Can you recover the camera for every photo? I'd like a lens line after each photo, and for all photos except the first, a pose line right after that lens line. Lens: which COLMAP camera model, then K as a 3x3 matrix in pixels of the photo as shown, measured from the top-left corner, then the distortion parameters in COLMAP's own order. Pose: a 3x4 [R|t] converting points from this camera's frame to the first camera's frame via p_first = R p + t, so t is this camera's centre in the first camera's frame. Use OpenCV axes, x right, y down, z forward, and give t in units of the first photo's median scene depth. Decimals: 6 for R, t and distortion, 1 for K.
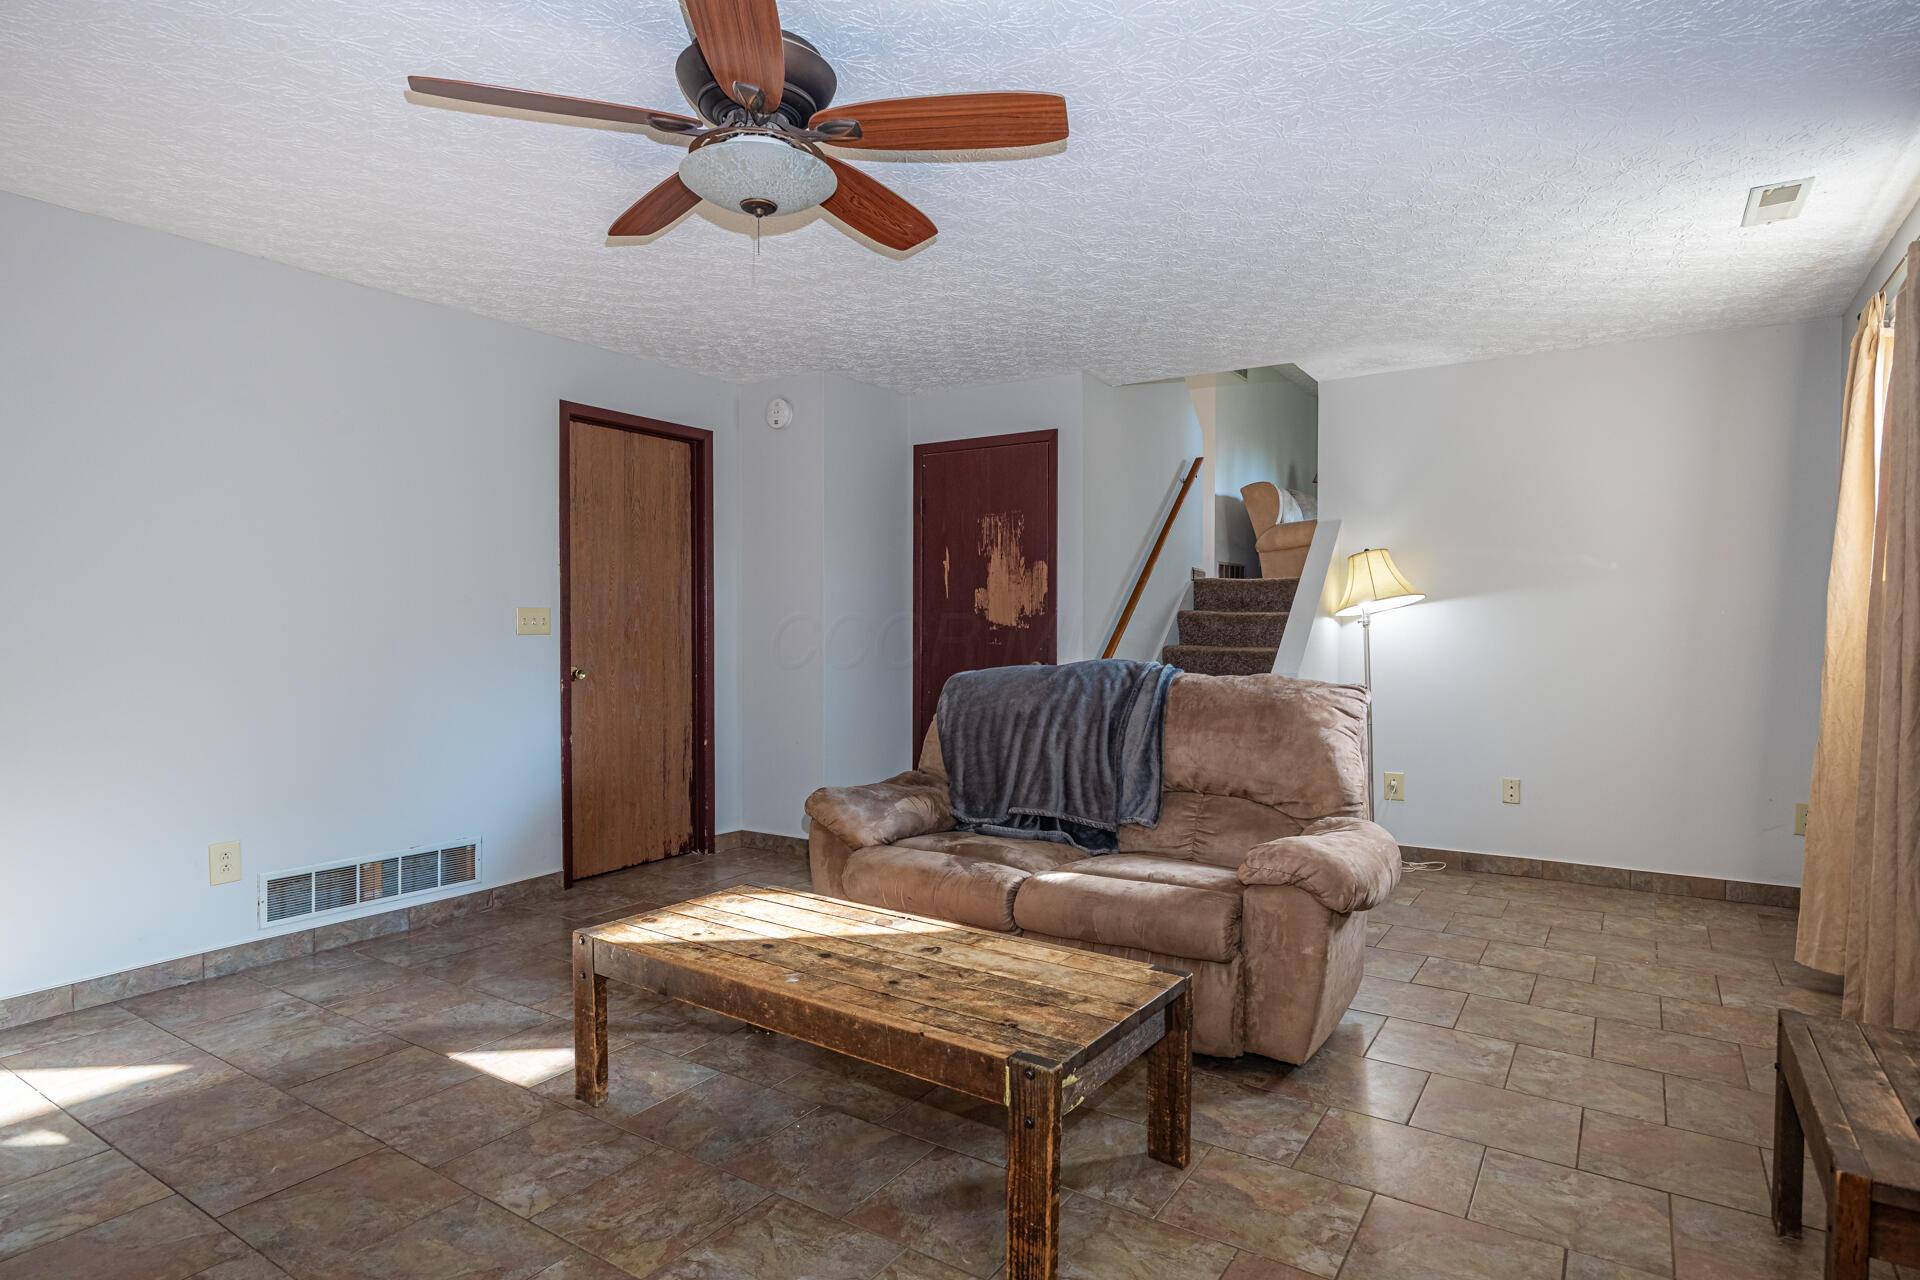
lens RADIAL K [[1036.1, 0, 960.0], [0, 1036.1, 640.0], [0, 0, 1]] dist [-0.000270, -0.000066]
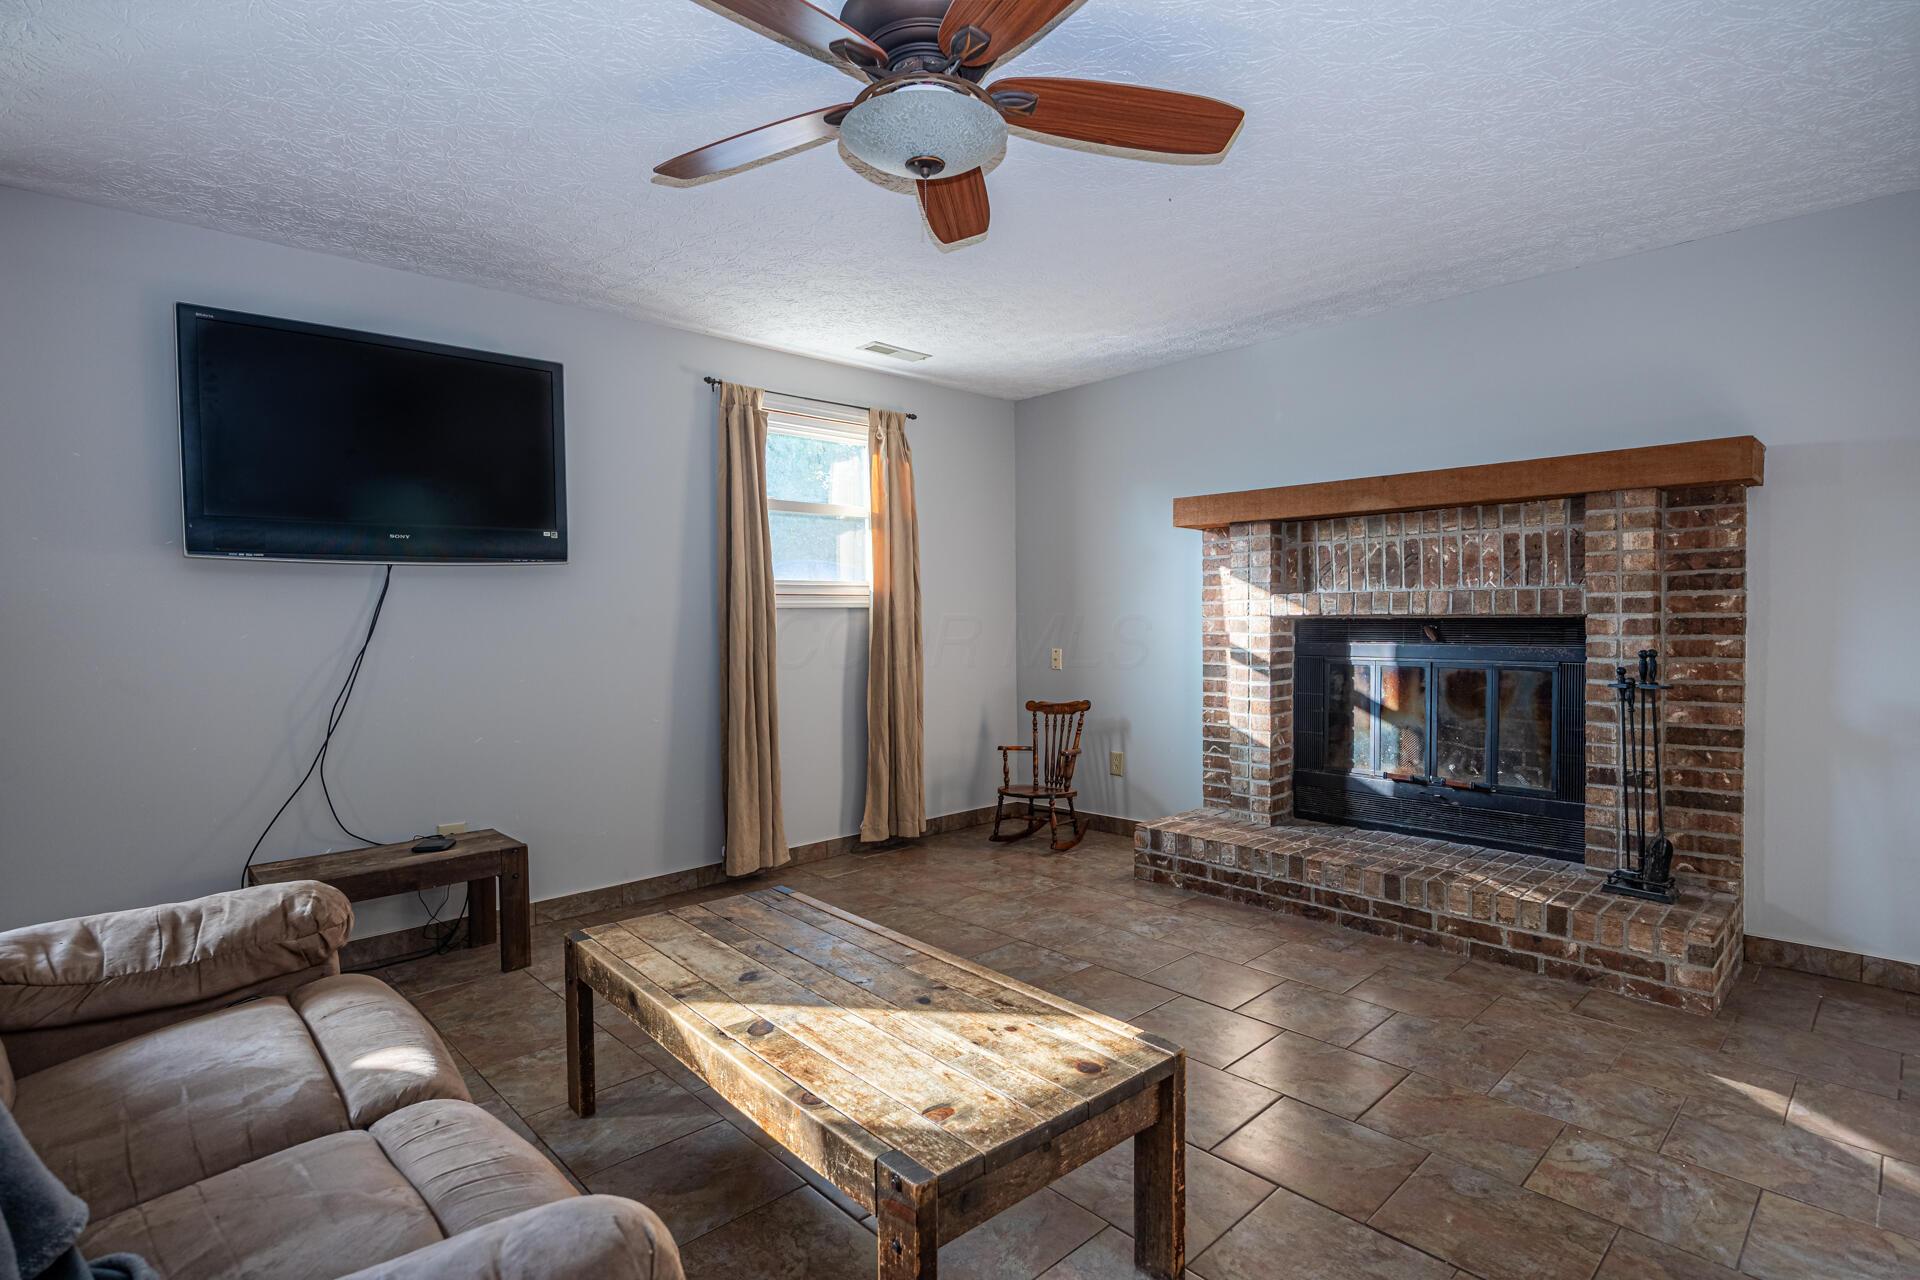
lens RADIAL K [[953.4, 0, 960.0], [0, 953.4, 640.0], [0, 0, 1]] dist [-0.017297, -0.000055]
pose [[-0.972920, 0.007410, 0.231021, -0.395078], [0.016762, 0.999116, 0.038545, -0.023303], [-0.230531, 0.041373, -0.972185, 1.737937]]
